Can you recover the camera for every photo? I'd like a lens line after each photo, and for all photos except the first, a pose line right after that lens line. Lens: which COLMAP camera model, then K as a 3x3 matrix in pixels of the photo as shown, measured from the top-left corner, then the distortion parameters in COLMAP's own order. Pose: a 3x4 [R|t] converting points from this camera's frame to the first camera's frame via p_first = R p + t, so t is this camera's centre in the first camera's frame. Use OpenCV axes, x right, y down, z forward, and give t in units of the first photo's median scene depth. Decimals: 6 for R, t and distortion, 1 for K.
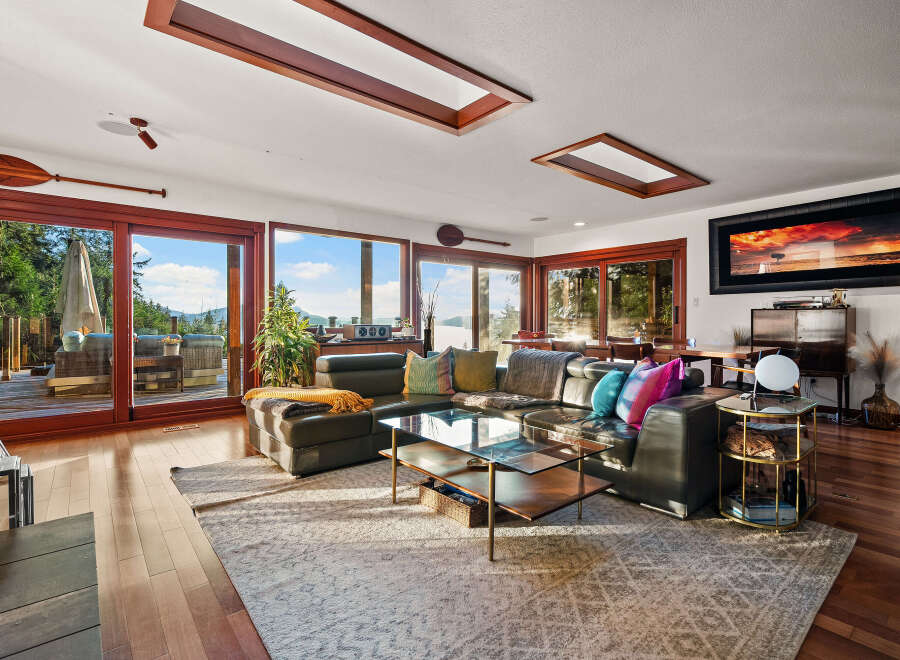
lens RADIAL K [[442.4, 0, 450.0], [0, 442.4, 330.0], [0, 0, 1]] dist [-0.016273, 0.000170]
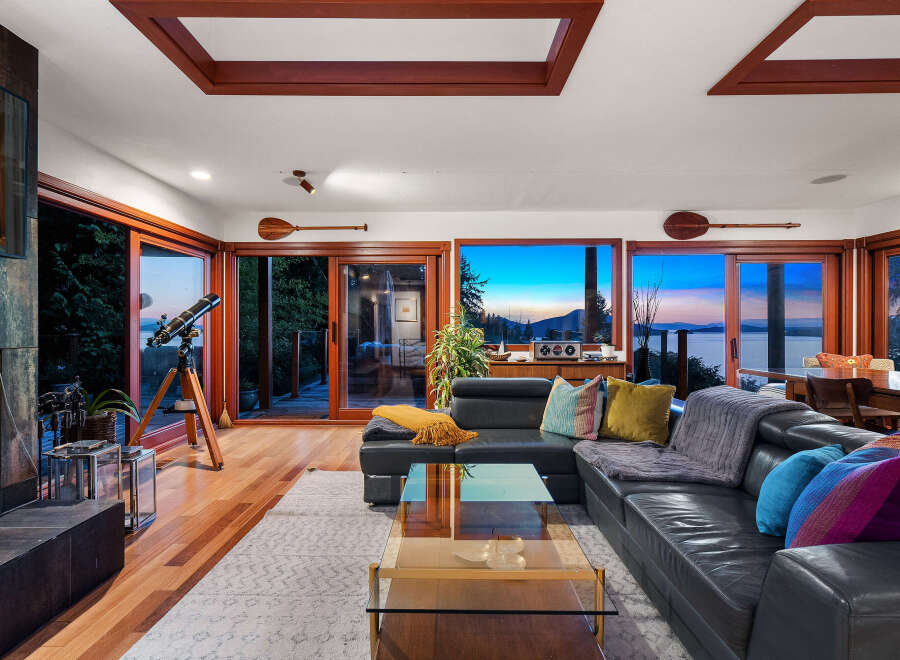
lens RADIAL K [[442.4, 0, 450.0], [0, 442.4, 330.0], [0, 0, 1]] dist [-0.016273, 0.000170]
pose [[0.767999, -0.002060, -0.640448, 0.269965], [-0.012770, 0.999747, -0.018529, -0.021098], [0.640324, 0.022409, 0.767778, 0.248902]]
